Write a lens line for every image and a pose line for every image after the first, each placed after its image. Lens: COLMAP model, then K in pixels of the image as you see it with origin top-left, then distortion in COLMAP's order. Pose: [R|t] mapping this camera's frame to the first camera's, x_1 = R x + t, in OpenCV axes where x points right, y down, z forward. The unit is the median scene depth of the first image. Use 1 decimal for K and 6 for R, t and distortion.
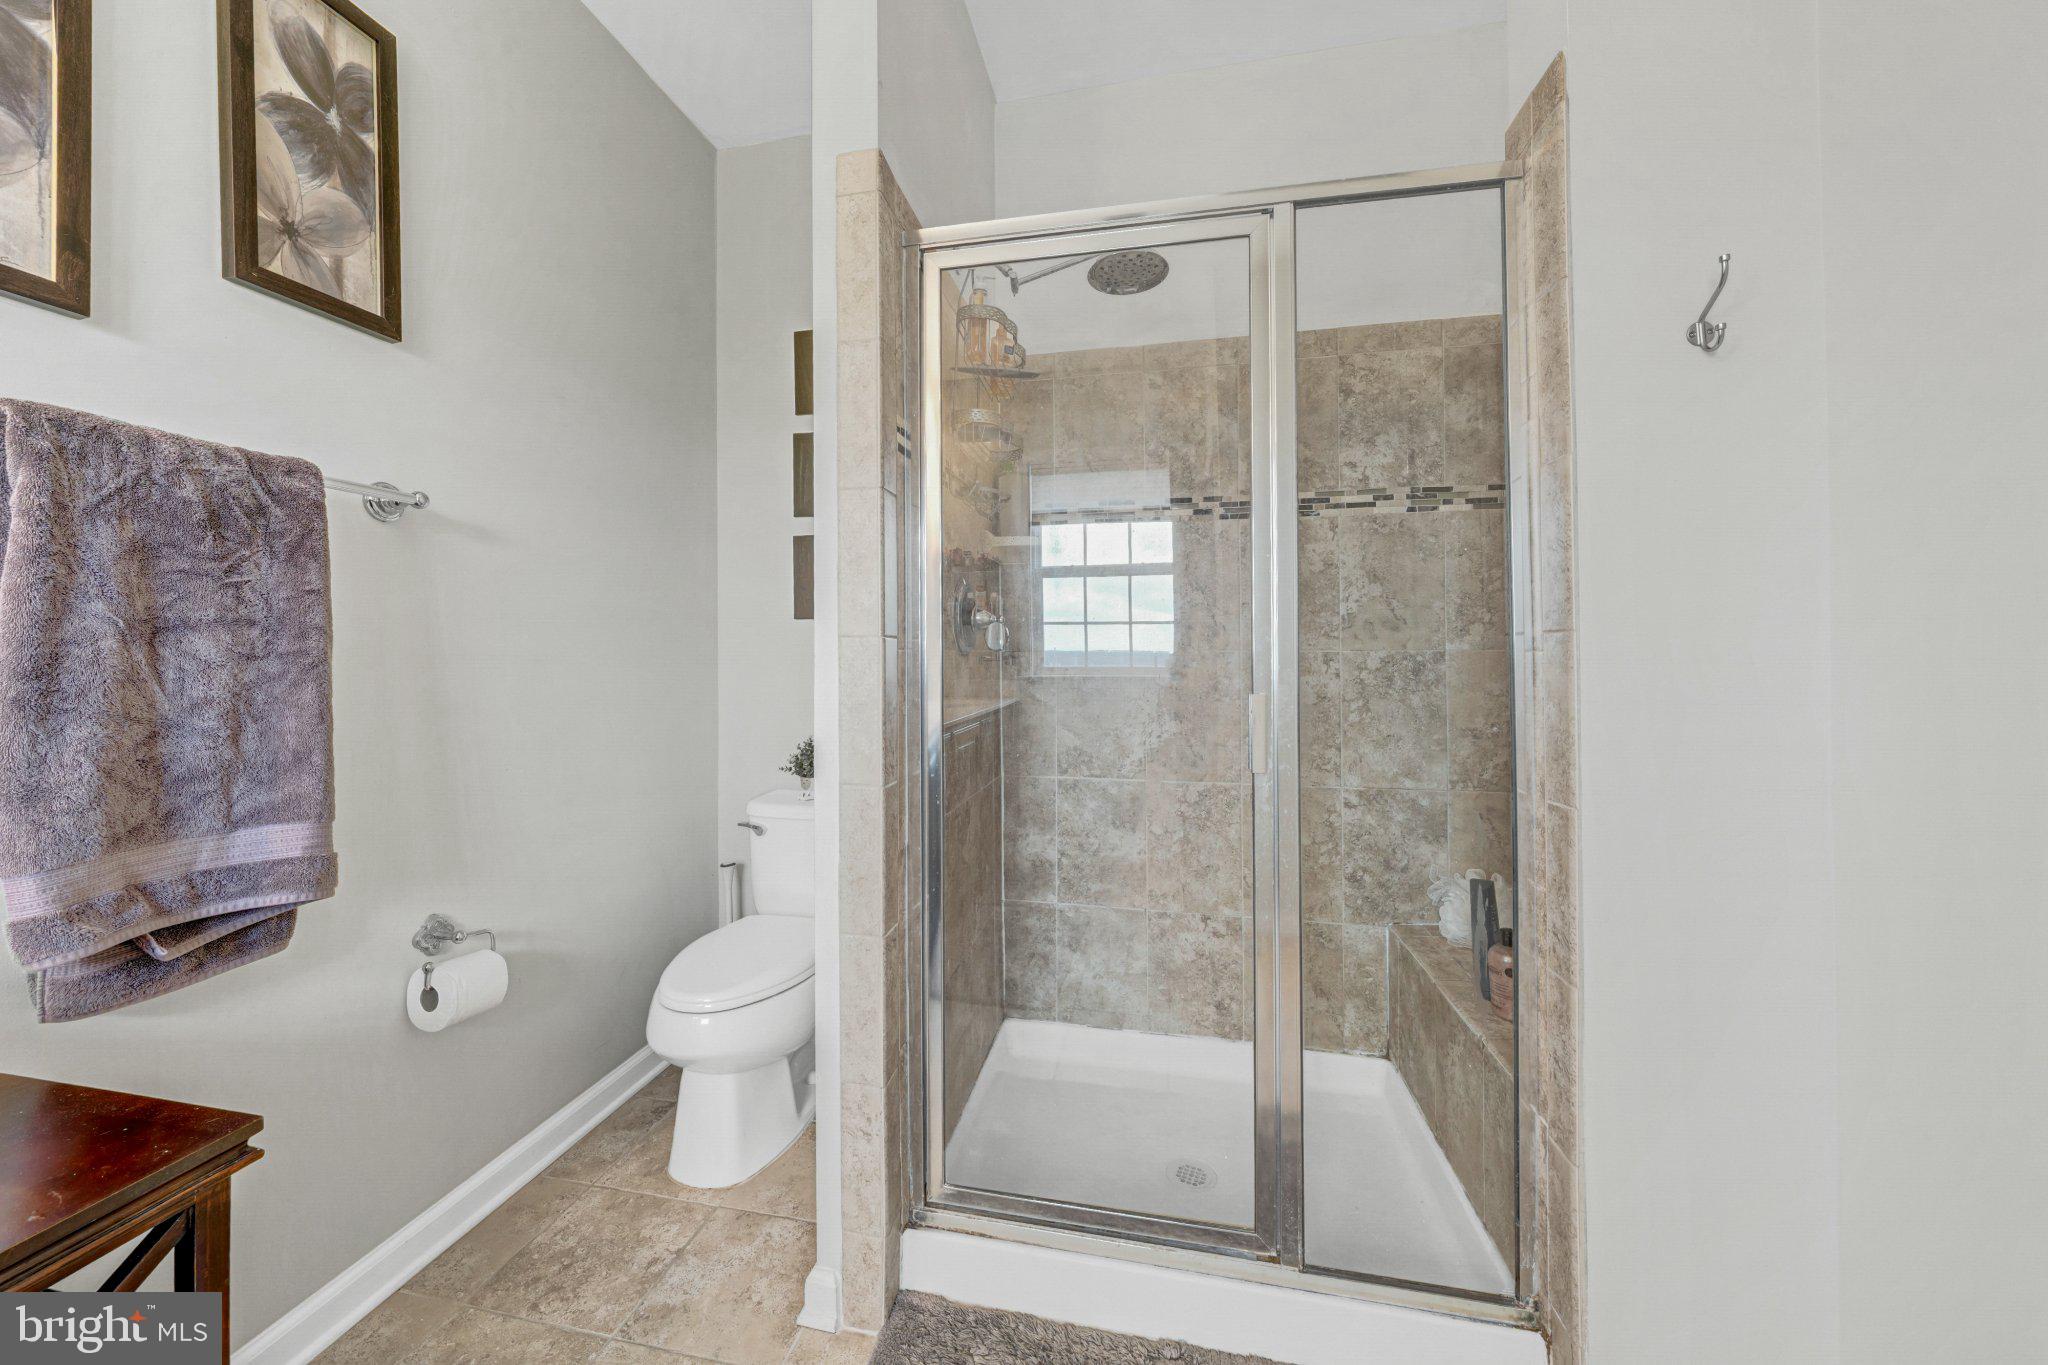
lens RADIAL K [[747.4, 0, 1005.2], [0, 747.4, 651.1], [0, 0, 1]] dist [-0.002829, 0.000825]
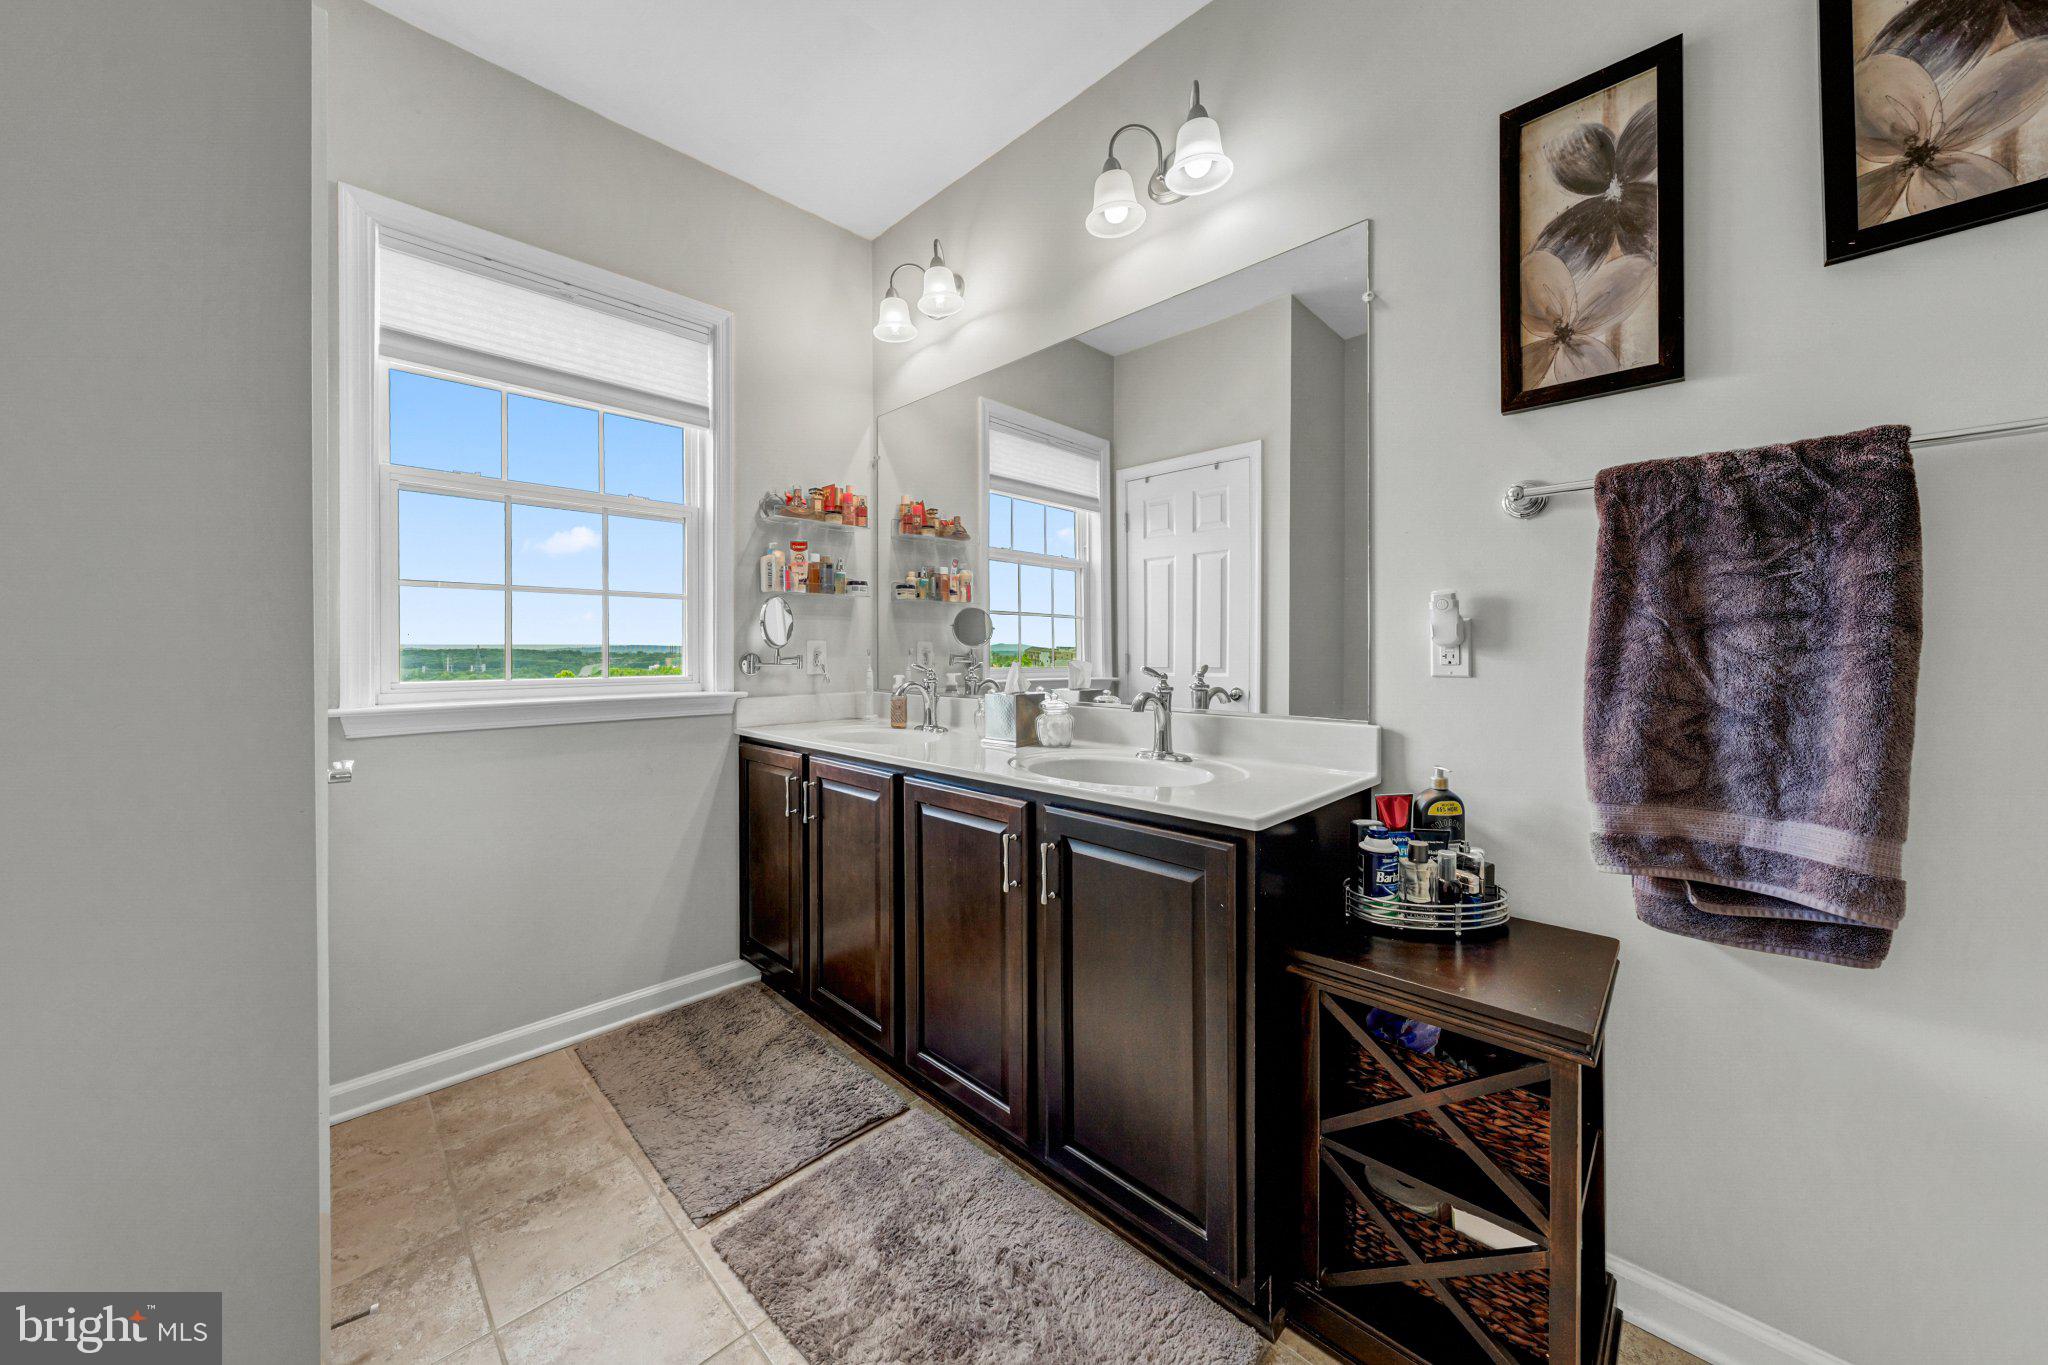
lens RADIAL K [[723.8, 0, 1028.3], [0, 723.8, 662.7], [0, 0, 1]] dist [-0.003766, -0.000181]
pose [[-0.539125, 0.016325, -0.842067, 0.369607], [0.009406, 0.999866, 0.013362, 0.002938], [0.842173, -0.000717, -0.539207, 0.695228]]
